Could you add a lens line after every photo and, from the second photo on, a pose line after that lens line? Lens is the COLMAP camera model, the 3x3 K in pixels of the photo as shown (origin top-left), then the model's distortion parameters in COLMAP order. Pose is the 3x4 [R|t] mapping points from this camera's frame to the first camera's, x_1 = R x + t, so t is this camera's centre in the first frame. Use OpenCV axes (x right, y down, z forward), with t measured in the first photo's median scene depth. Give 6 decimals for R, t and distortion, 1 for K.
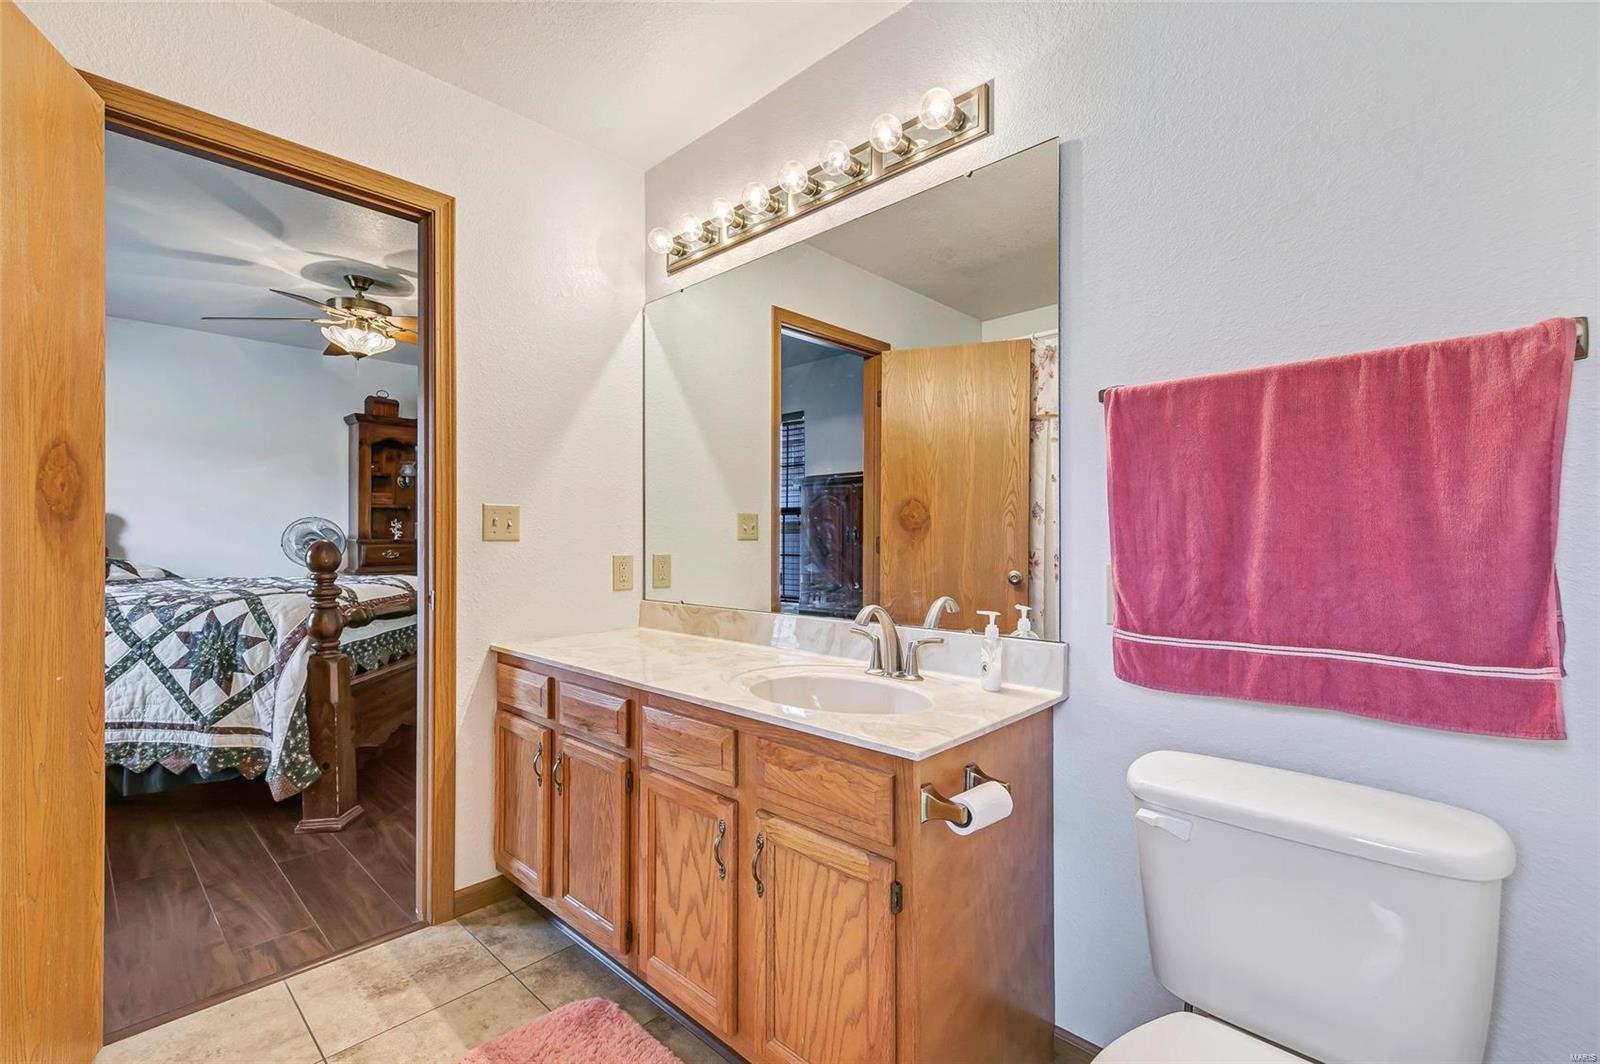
lens RADIAL K [[683.8, 0, 795.0], [0, 683.8, 532.3], [0, 0, 1]] dist [-0.001870, -0.000602]
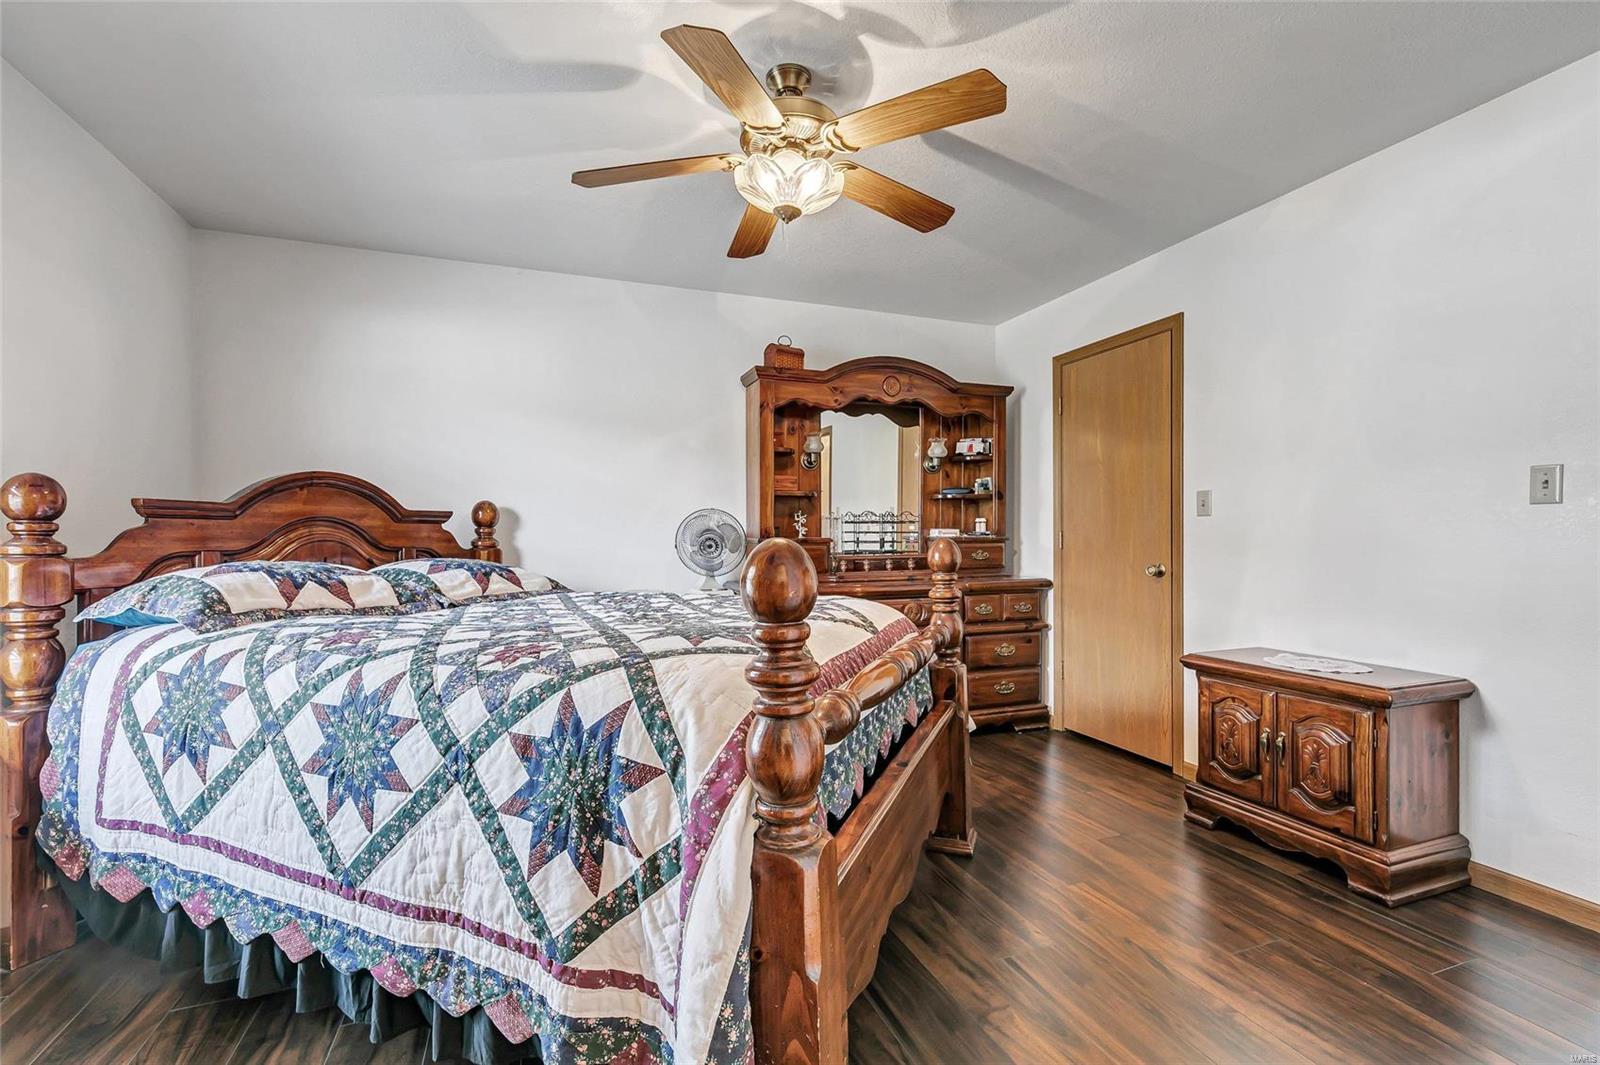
lens RADIAL K [[683.8, 0, 791.1], [0, 683.8, 542.0], [0, 0, 1]] dist [-0.001870, -0.000602]
pose [[0.893377, 0.000091, -0.449308, -0.517387], [0.006790, 0.999883, 0.013703, 0.007542], [0.449257, -0.015293, 0.893272, 0.663641]]
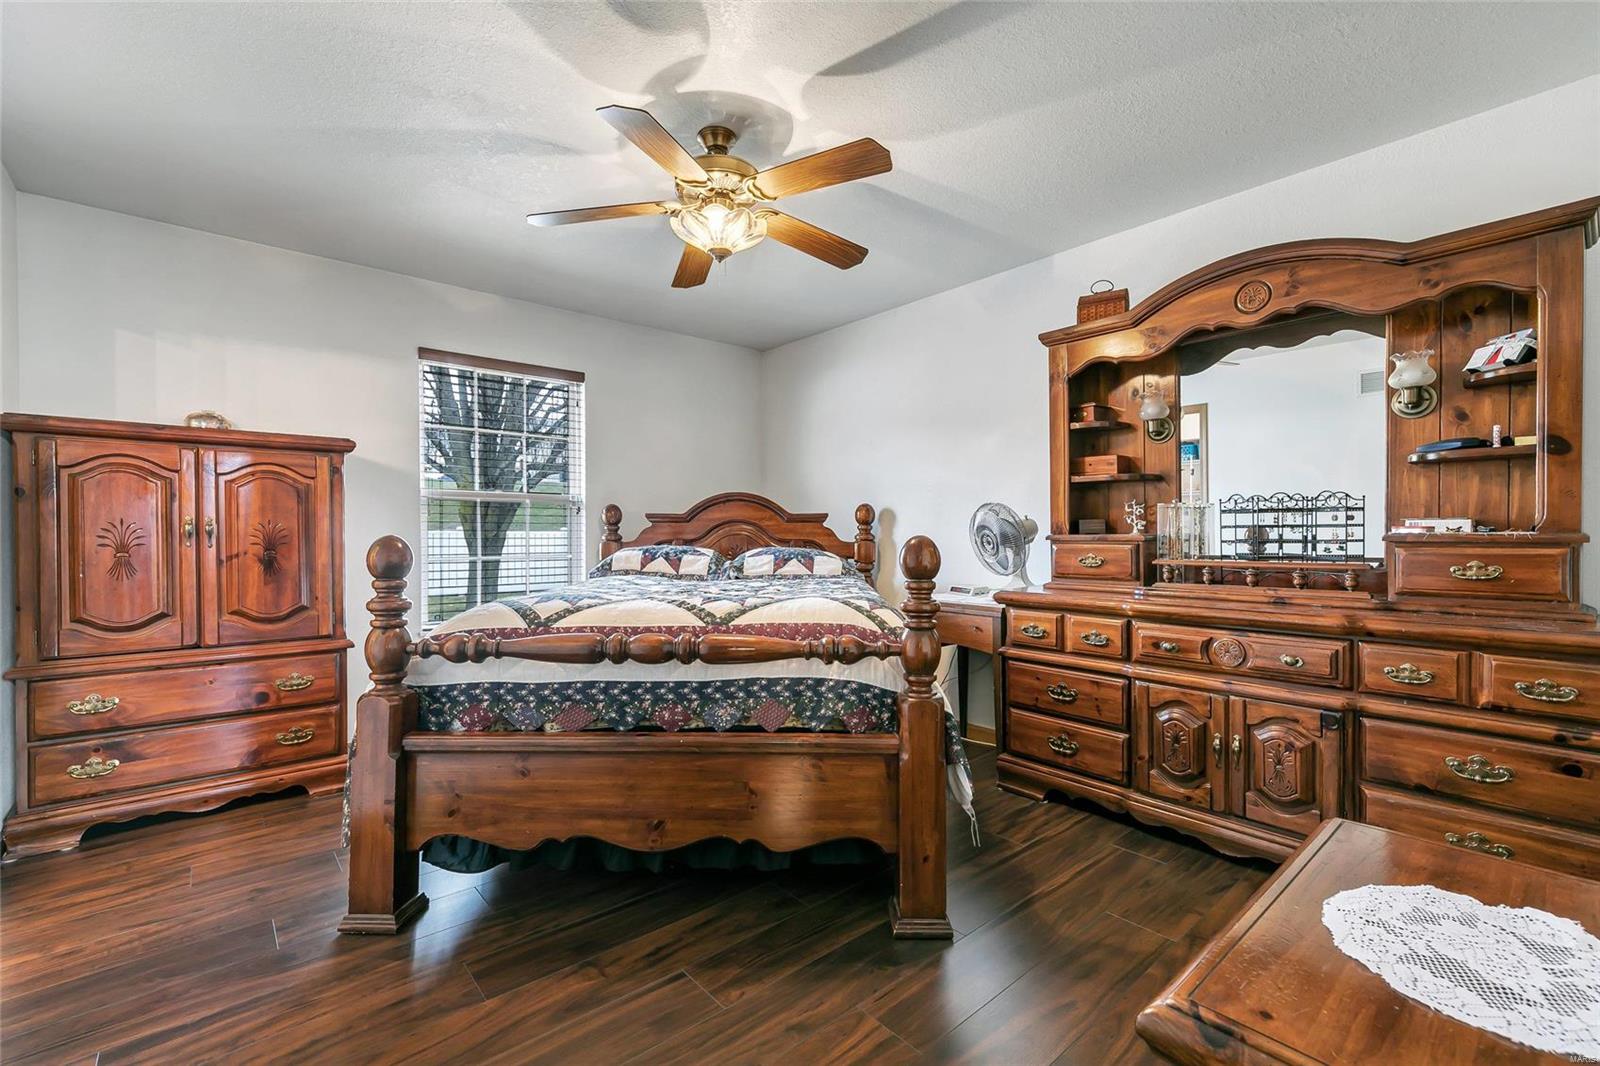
lens RADIAL K [[683.8, 0, 802.7], [0, 683.8, 536.3], [0, 0, 1]] dist [-0.001870, -0.000602]
pose [[-0.104526, 0.006277, -0.994502, 0.007682], [0.008946, 0.999946, 0.005371, 0.011794], [0.994482, -0.008335, -0.104577, 1.553954]]
